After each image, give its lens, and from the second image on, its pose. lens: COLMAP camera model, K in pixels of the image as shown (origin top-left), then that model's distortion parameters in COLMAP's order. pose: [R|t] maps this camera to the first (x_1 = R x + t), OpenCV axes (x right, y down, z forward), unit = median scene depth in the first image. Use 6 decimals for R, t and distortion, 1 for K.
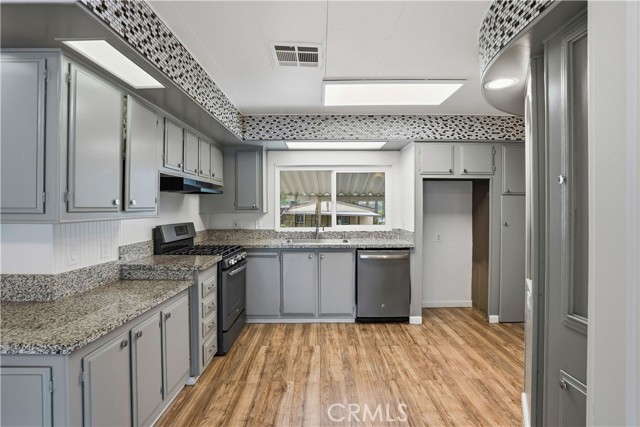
lens RADIAL K [[317.2, 0, 318.2], [0, 317.2, 208.0], [0, 0, 1]] dist [-0.060876, 0.025894]
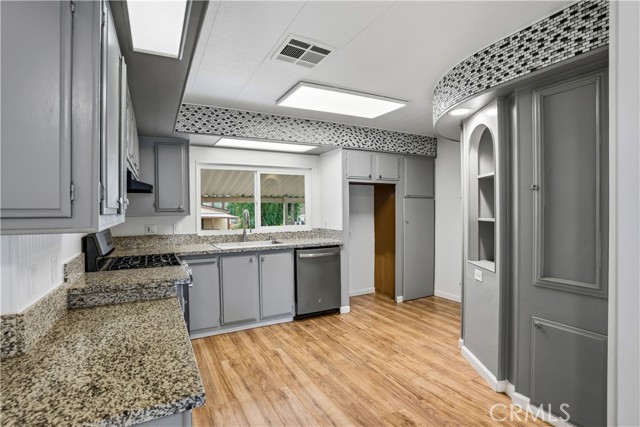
lens RADIAL K [[317.2, 0, 314.2], [0, 317.2, 212.8], [0, 0, 1]] dist [-0.060876, 0.025894]
pose [[0.885292, -0.012719, 0.464862, -0.303810], [0.007945, 0.999894, 0.012229, 0.000630], [-0.464968, -0.007133, 0.885299, 0.065420]]
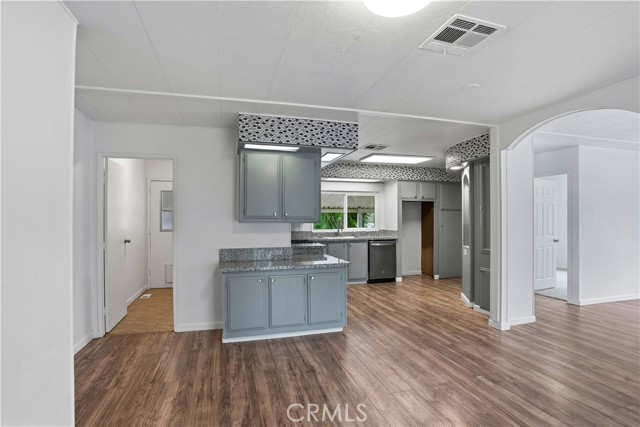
lens RADIAL K [[317.2, 0, 321.6], [0, 317.2, 213.5], [0, 0, 1]] dist [-0.060876, 0.025894]
pose [[0.957063, 0.004234, 0.289849, -0.644848], [-0.000428, 0.999913, -0.013193, 0.003236], [-0.289879, 0.012502, 0.956982, -0.609286]]
